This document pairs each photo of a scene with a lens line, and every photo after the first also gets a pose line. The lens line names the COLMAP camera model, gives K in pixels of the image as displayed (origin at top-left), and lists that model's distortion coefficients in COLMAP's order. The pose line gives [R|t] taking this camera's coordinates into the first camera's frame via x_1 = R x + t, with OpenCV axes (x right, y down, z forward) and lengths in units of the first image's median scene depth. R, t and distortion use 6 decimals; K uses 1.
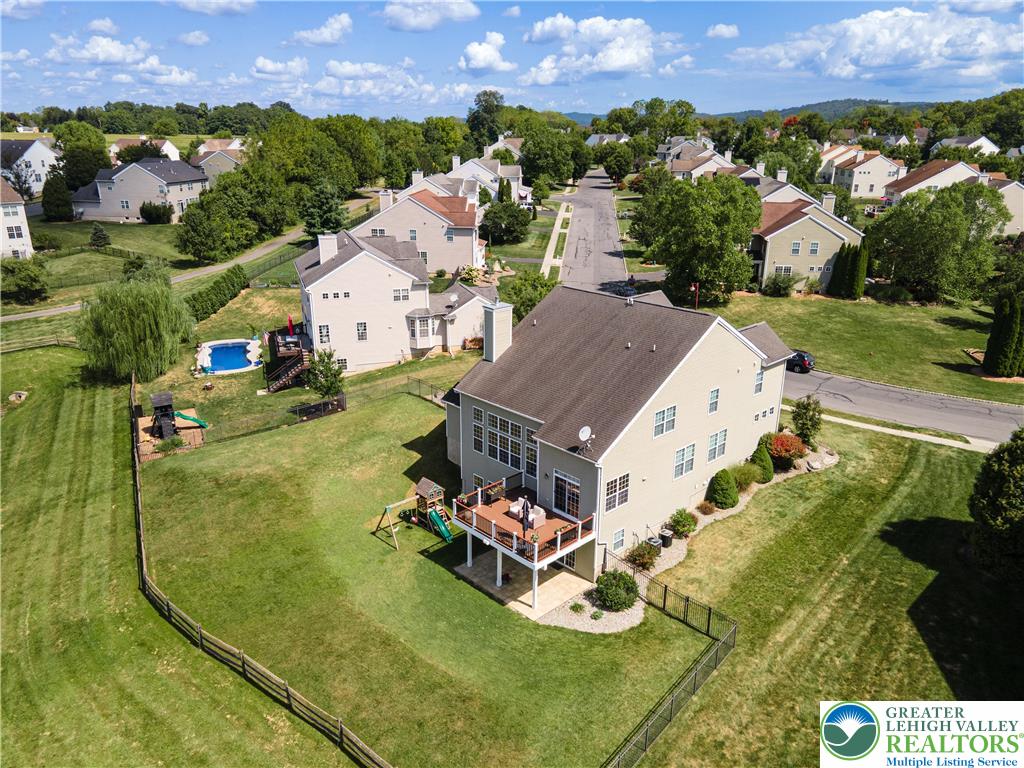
lens RADIAL K [[752.0, 0, 507.0], [0, 752.0, 383.7], [0, 0, 1]] dist [0.036233, 0.004308]
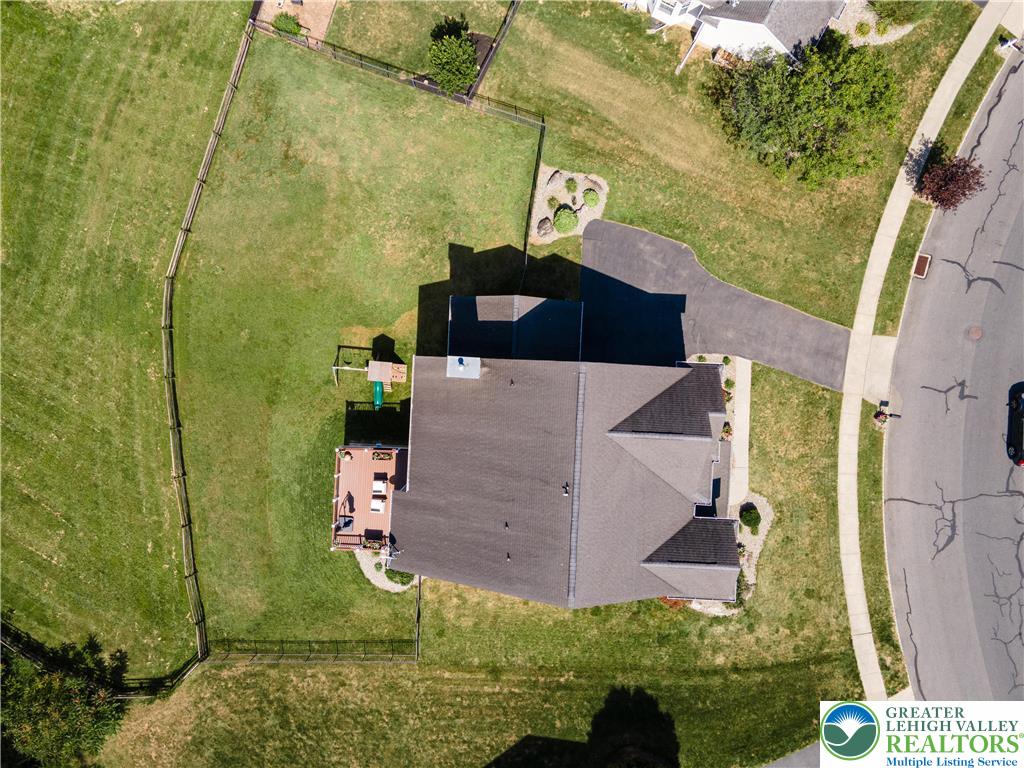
lens RADIAL K [[752.0, 0, 507.0], [0, 752.0, 383.7], [0, 0, 1]] dist [0.036233, 0.004308]
pose [[0.696039, 0.718004, 0.001011, 0.032888], [-0.211178, 0.203371, 0.956056, -0.896827], [0.686246, -0.665666, 0.293181, 0.790305]]
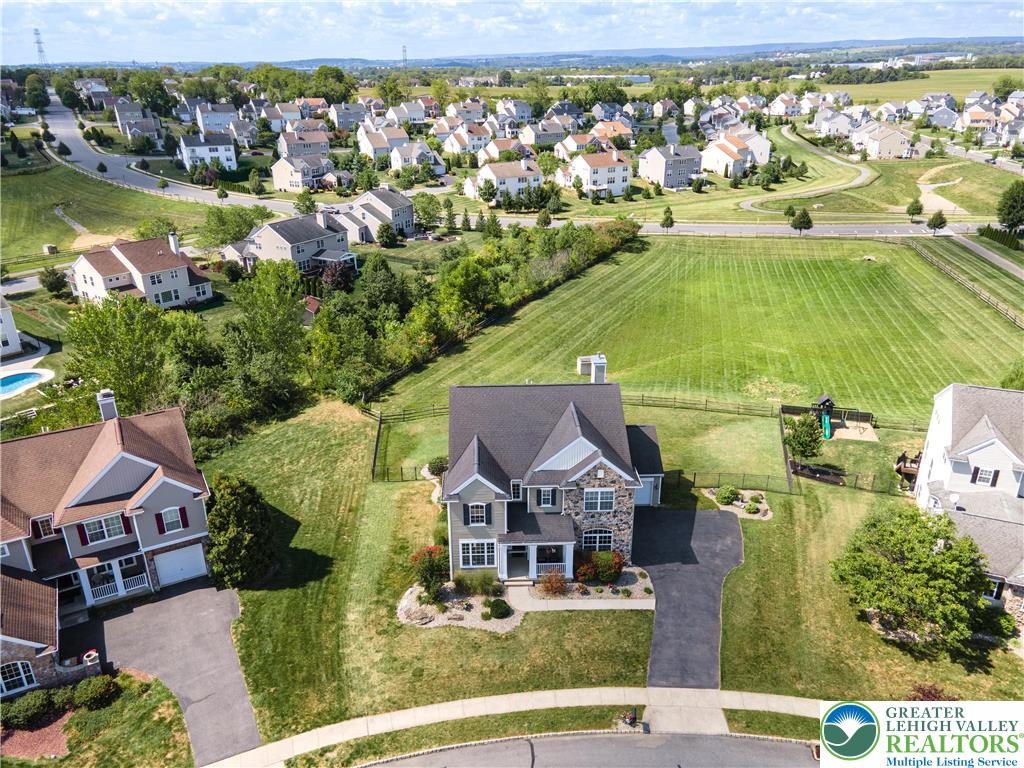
lens RADIAL K [[752.0, 0, 507.0], [0, 752.0, 383.7], [0, 0, 1]] dist [0.036233, 0.004308]
pose [[-0.658221, 0.293652, -0.693190, 1.014109], [-0.225530, 0.801579, 0.553721, -0.759150], [0.718248, 0.520806, -0.461389, 1.522276]]
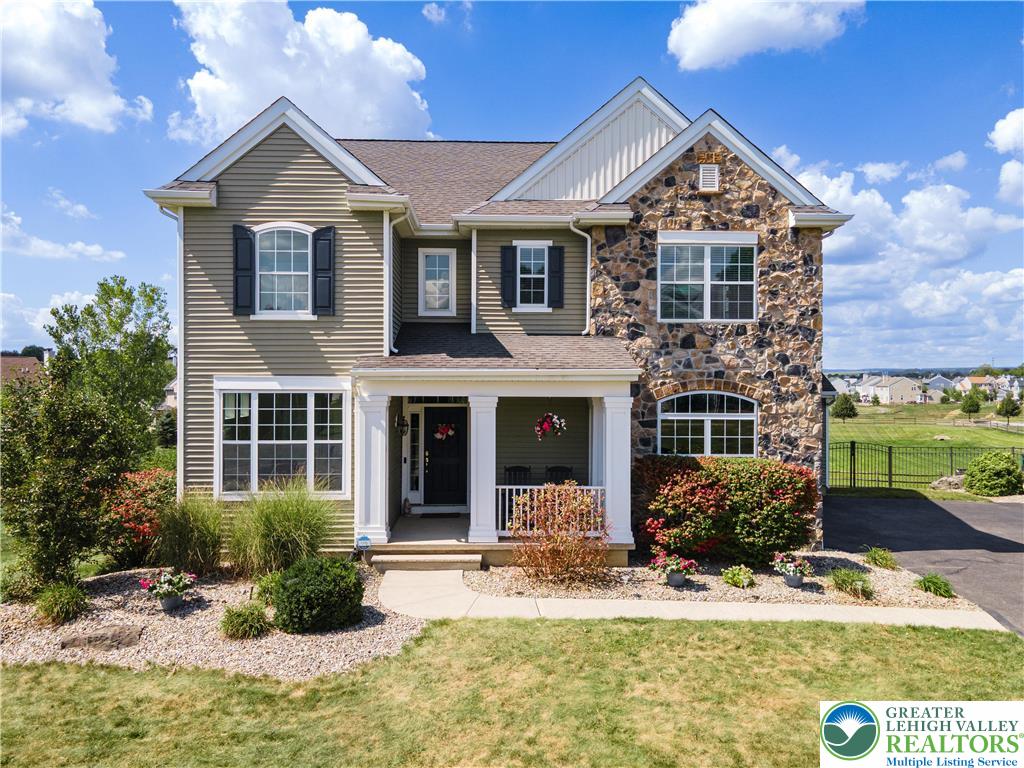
lens RADIAL K [[752.0, 0, 507.0], [0, 752.0, 383.7], [0, 0, 1]] dist [0.036233, 0.004308]
pose [[-0.656048, -0.005214, -0.754701, 0.531256], [-0.237302, 0.950685, 0.199715, -0.060089], [0.716442, 0.310115, -0.624932, 1.361992]]
